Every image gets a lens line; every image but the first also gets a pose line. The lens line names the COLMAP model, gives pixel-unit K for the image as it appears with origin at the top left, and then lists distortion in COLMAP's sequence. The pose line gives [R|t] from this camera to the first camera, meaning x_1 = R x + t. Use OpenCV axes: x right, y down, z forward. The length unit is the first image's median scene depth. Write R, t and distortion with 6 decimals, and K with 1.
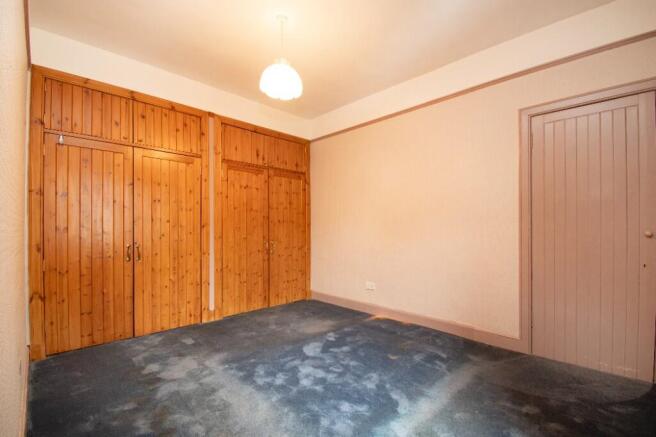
lens RADIAL K [[296.1, 0, 335.0], [0, 296.1, 230.8], [0, 0, 1]] dist [-0.000074, -0.000724]
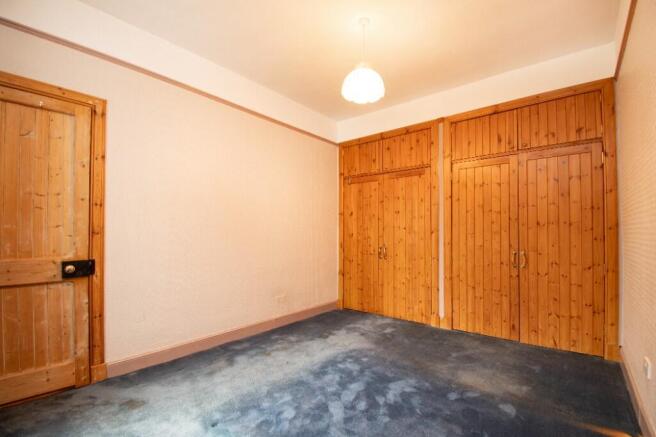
lens RADIAL K [[296.1, 0, 335.0], [0, 296.1, 230.8], [0, 0, 1]] dist [-0.000074, -0.000724]
pose [[0.101446, -0.011749, -0.994772, 0.550344], [-0.005138, 0.999911, -0.012334, -0.005284], [0.994828, 0.006362, 0.101377, 0.562868]]
